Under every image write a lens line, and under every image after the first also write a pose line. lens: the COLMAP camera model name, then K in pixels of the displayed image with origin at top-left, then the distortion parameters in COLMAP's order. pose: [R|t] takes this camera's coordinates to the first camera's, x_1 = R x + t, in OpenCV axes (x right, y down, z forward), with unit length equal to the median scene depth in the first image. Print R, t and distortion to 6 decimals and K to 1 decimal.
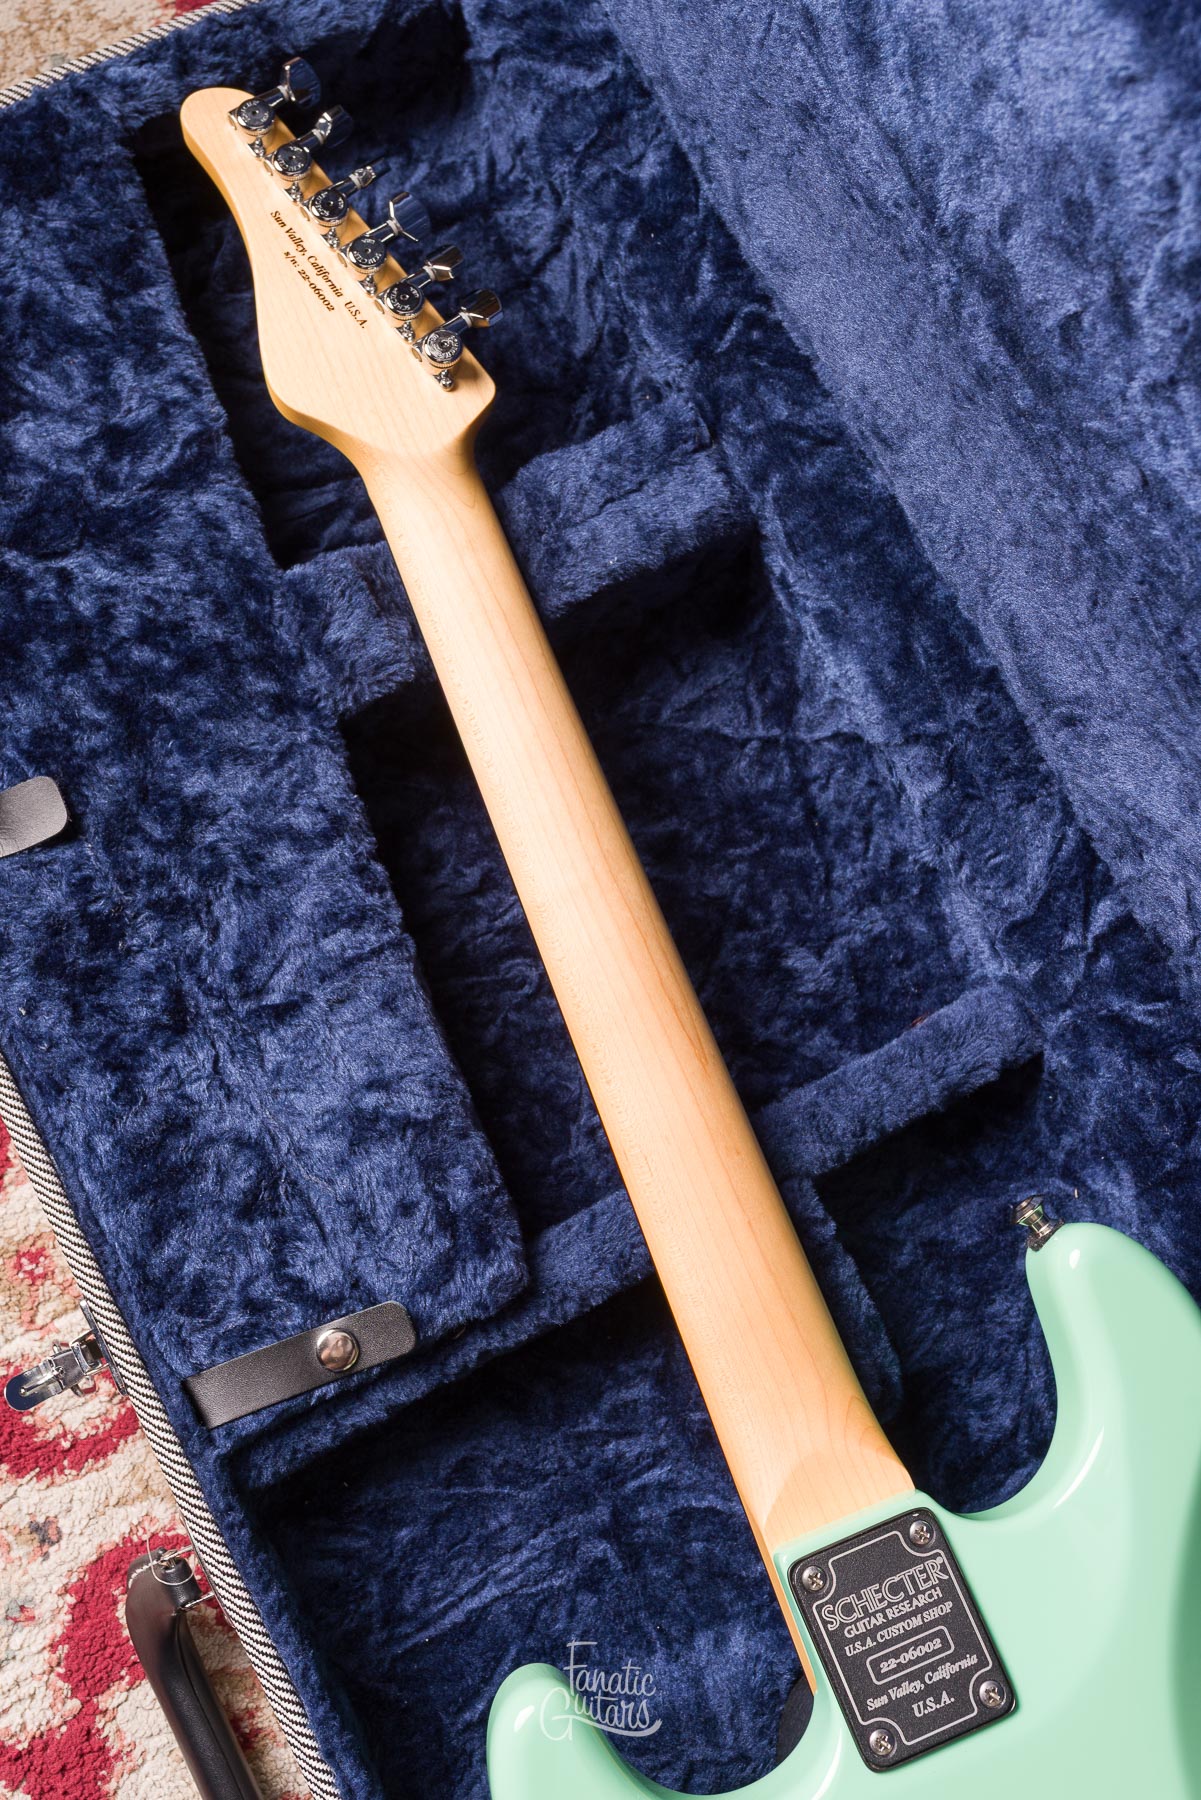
lens RADIAL K [[1951.0, 0, 531.3], [0, 1951.0, 796.6], [0, 0, 1]] dist [-0.000342, -0.001865]
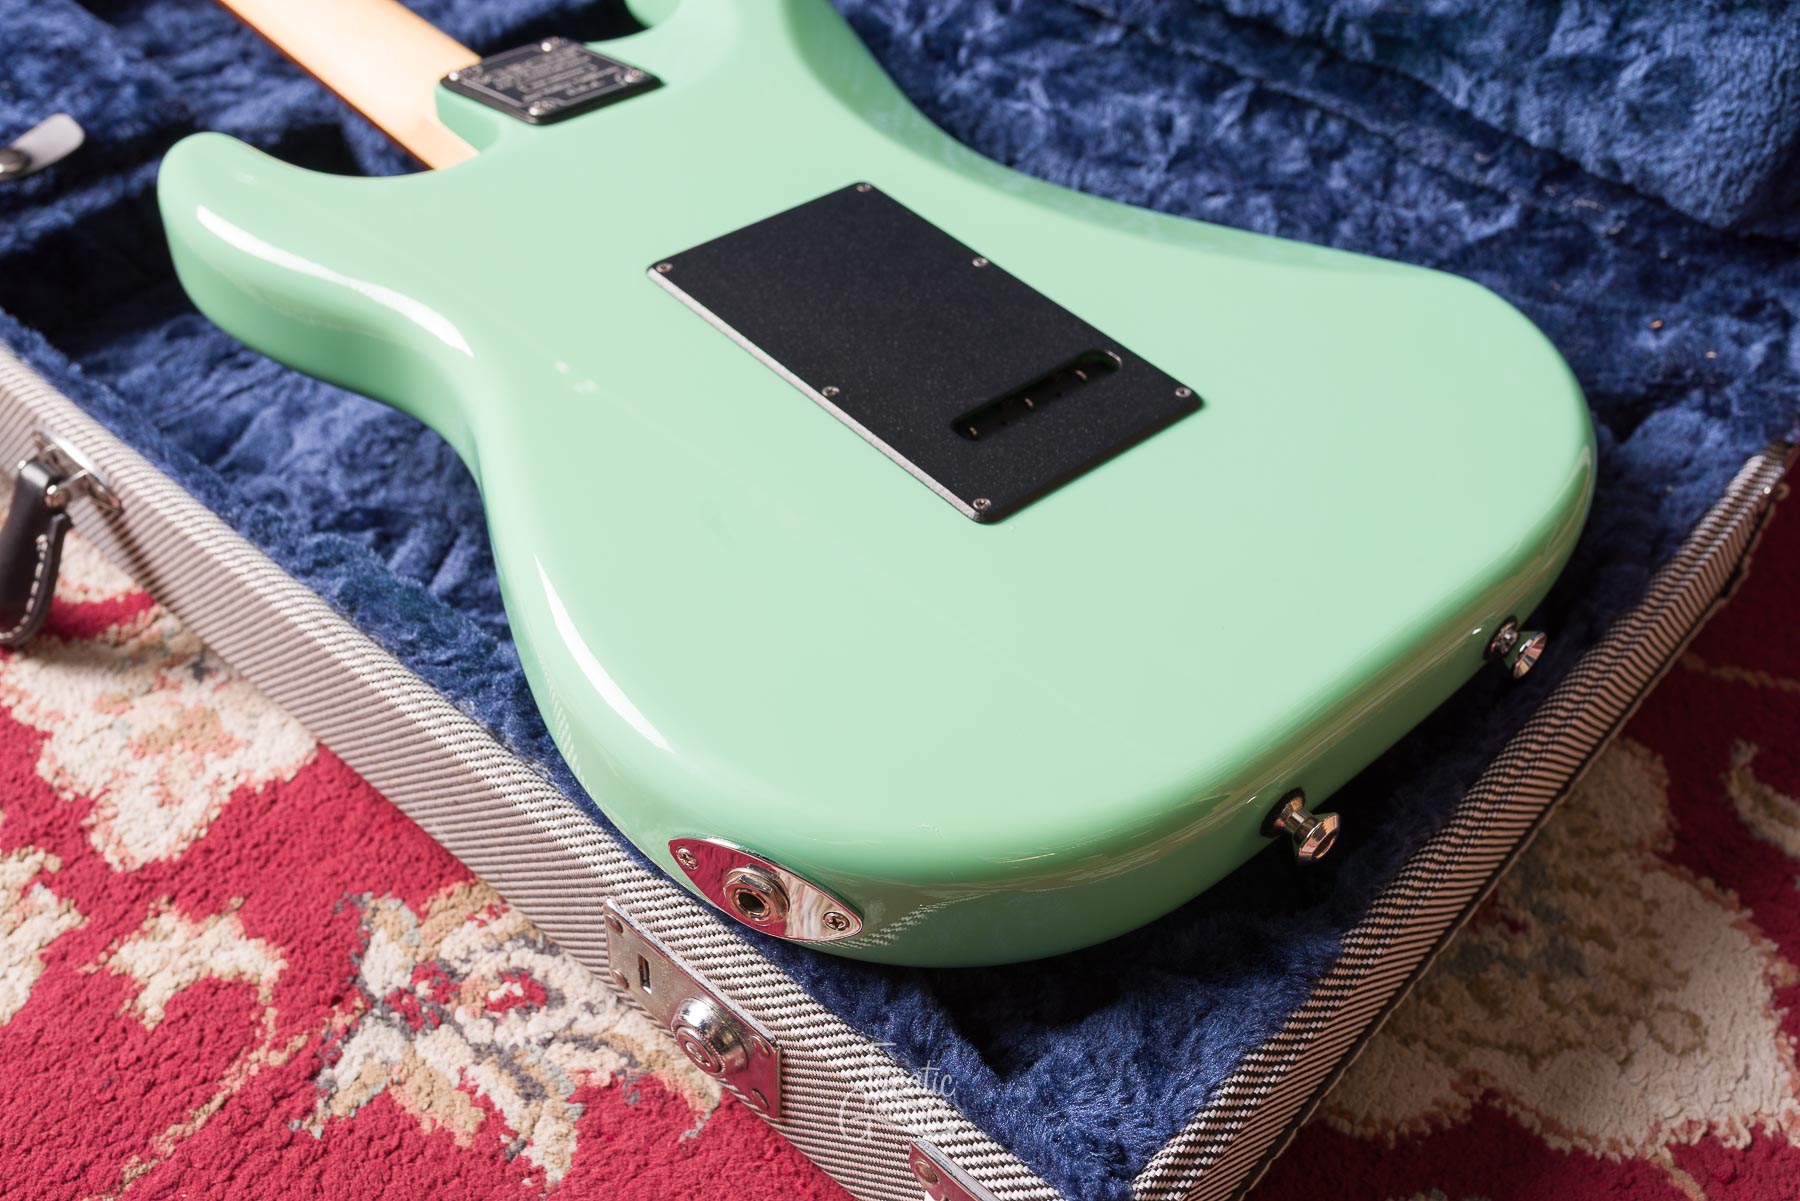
lens RADIAL K [[1779.2, 0, 900.0], [0, 1779.2, 600.5], [0, 0, 1]] dist [-0.000820, 0.005191]
pose [[0.931135, -0.261782, 0.253885, 0.039363], [0.356007, 0.803414, -0.477268, 1.030776], [-0.079035, 0.534786, 0.841284, 0.269351]]
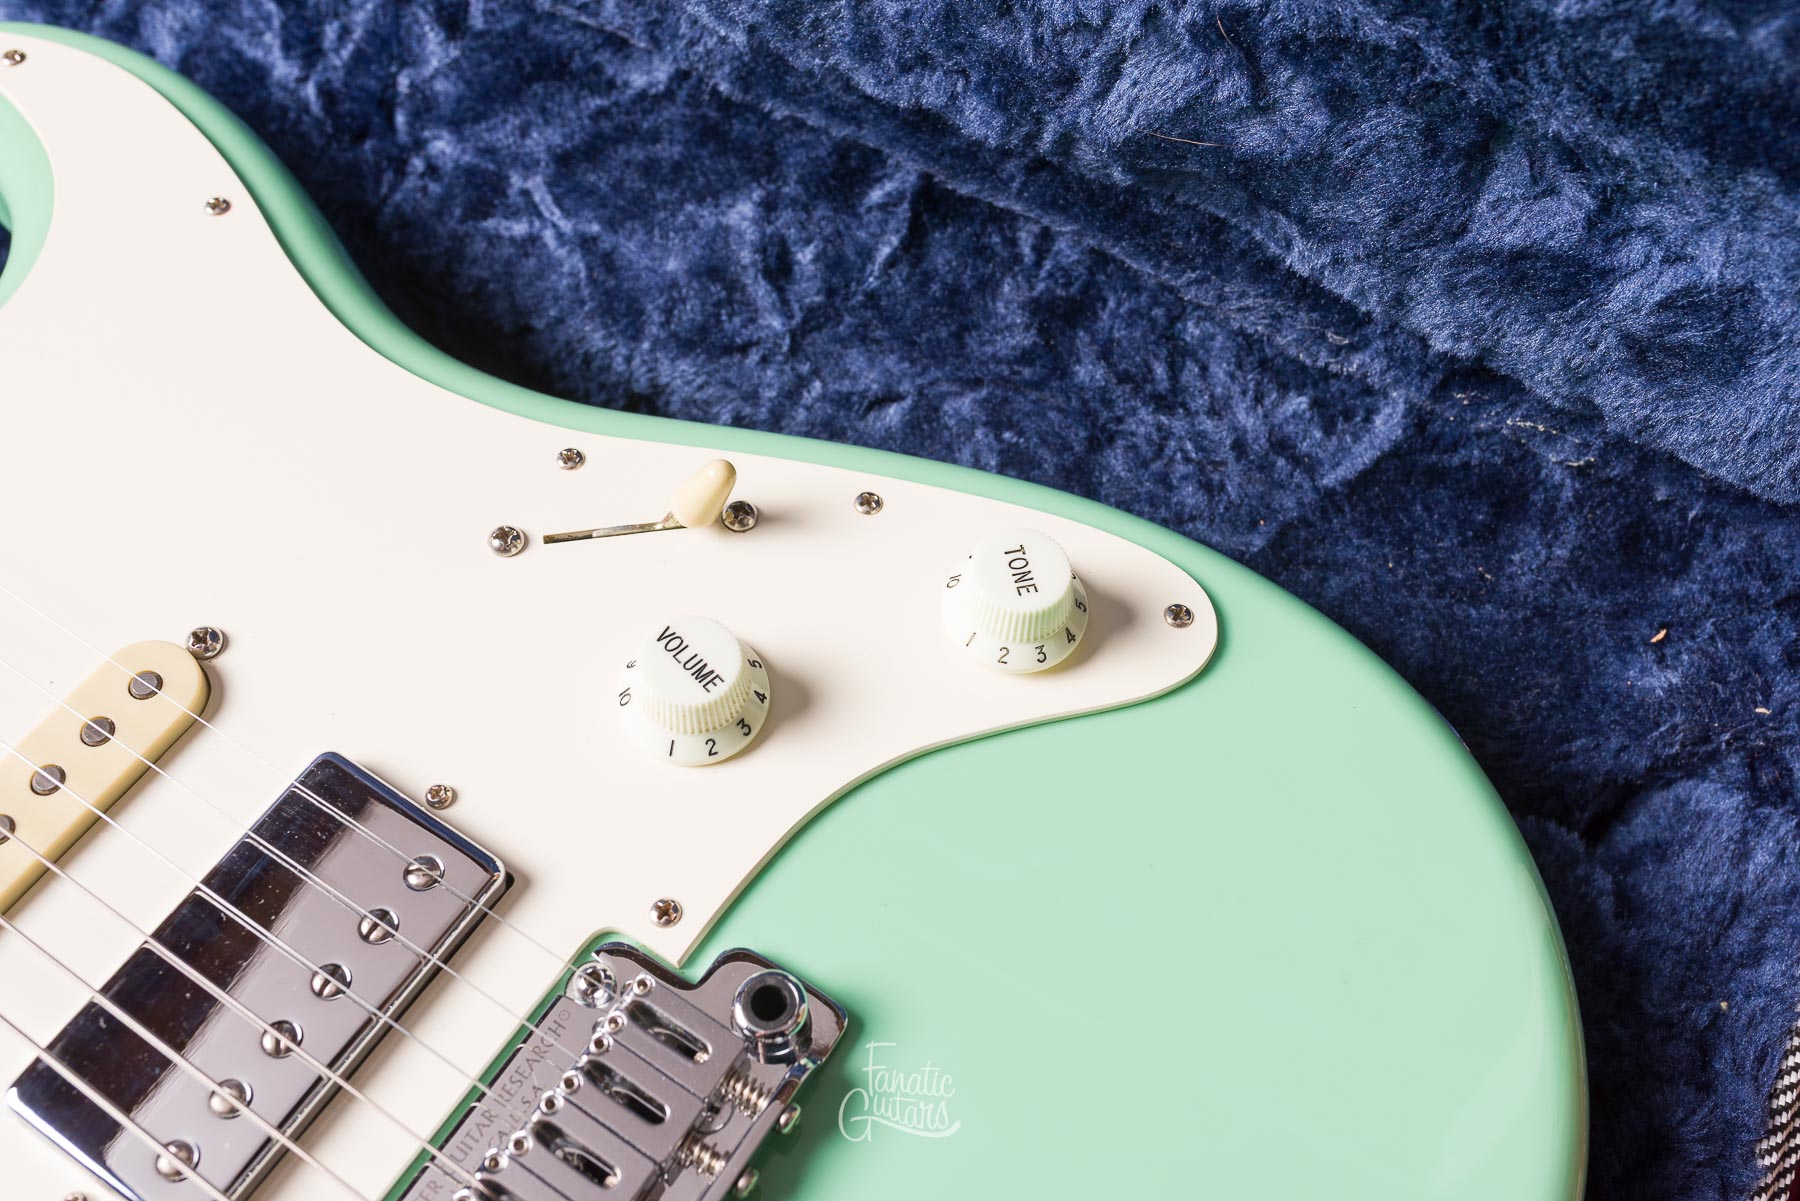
lens RADIAL K [[1806.1, 0, 900.0], [0, 1806.1, 600.5], [0, 0, 1]] dist [0.007507, -0.015660]
pose [[0.824870, -0.500794, 0.262286, 0.303720], [0.549528, 0.819204, -0.164084, 0.634756], [-0.132693, 0.279481, 0.950938, 0.418477]]
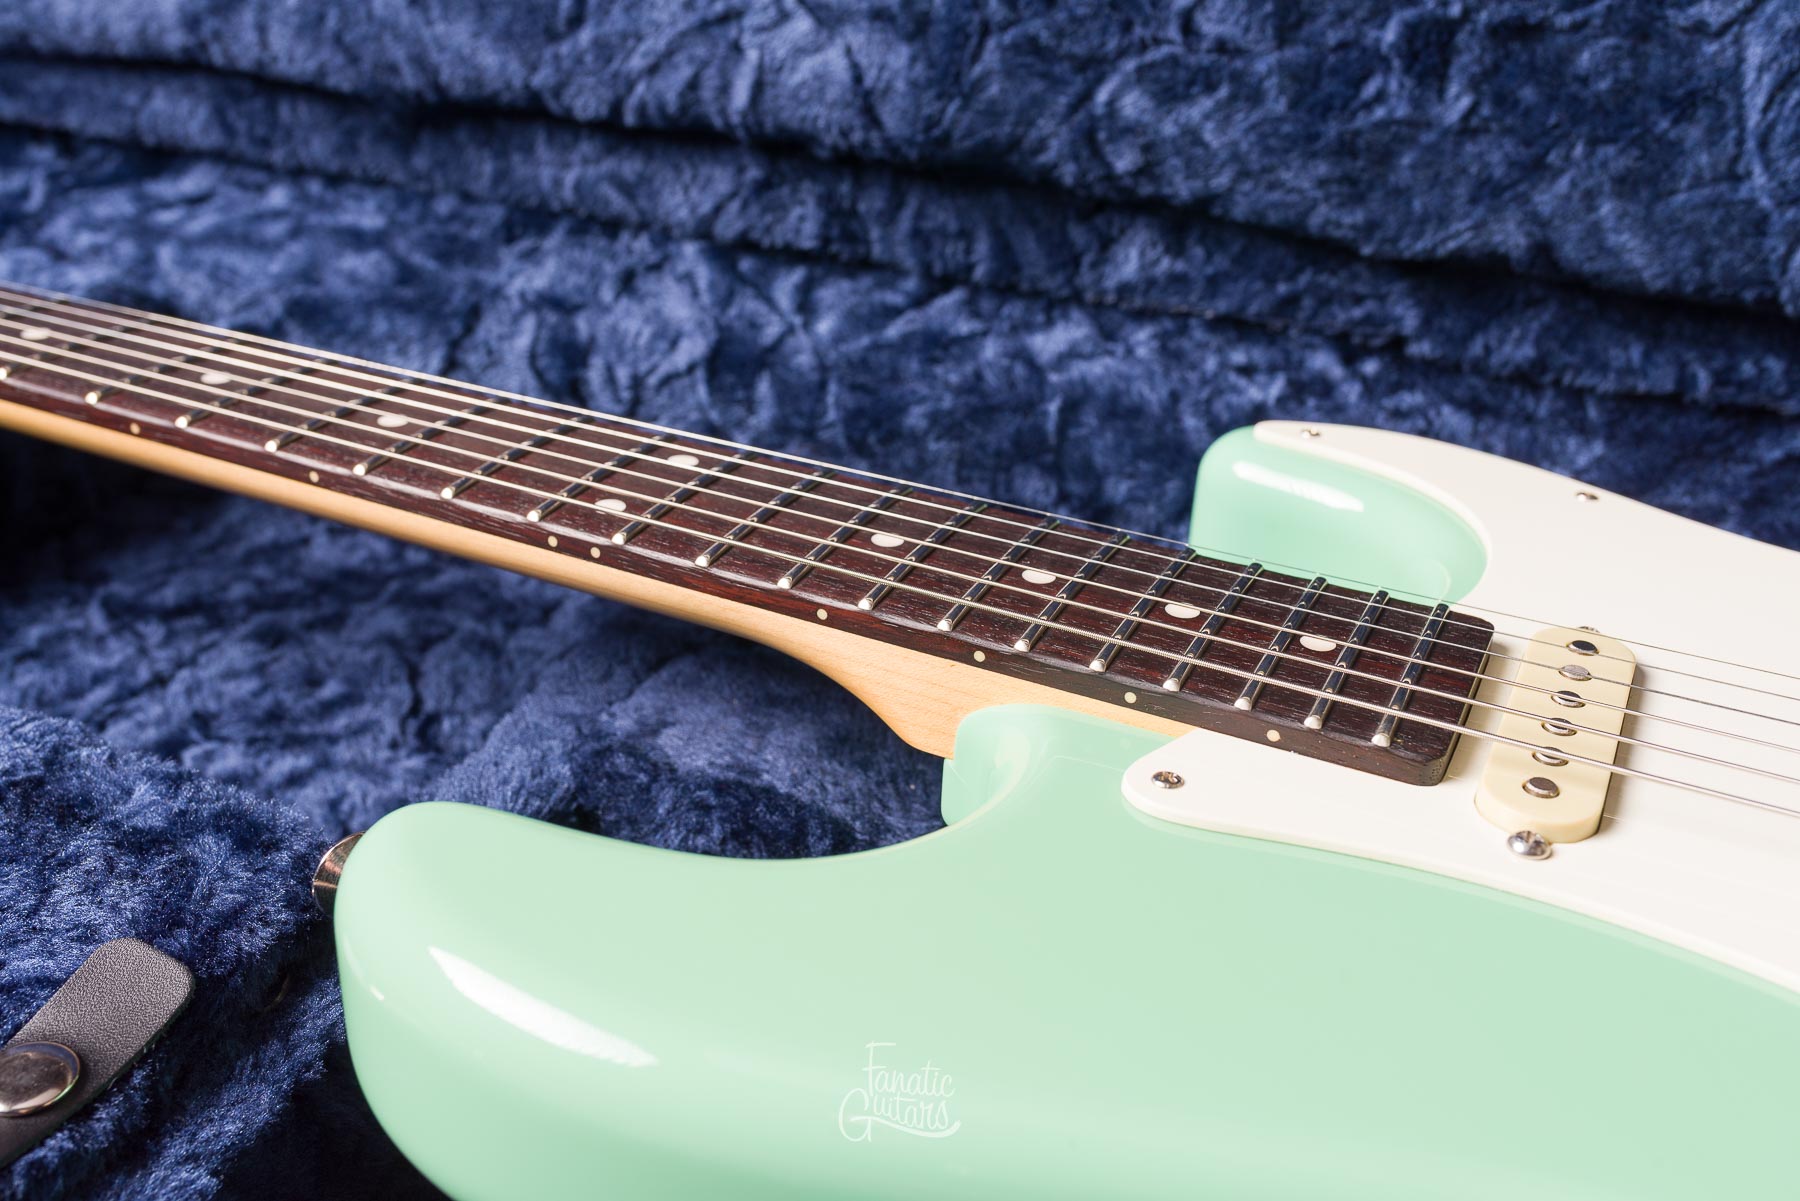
lens RADIAL K [[1806.1, 0, 900.0], [0, 1806.1, 600.5], [0, 0, 1]] dist [0.007507, -0.015660]
pose [[0.735679, -0.332119, 0.590316, -0.149340], [0.656179, 0.565561, -0.499570, 0.518673], [-0.167942, 0.754876, 0.634001, 0.593086]]
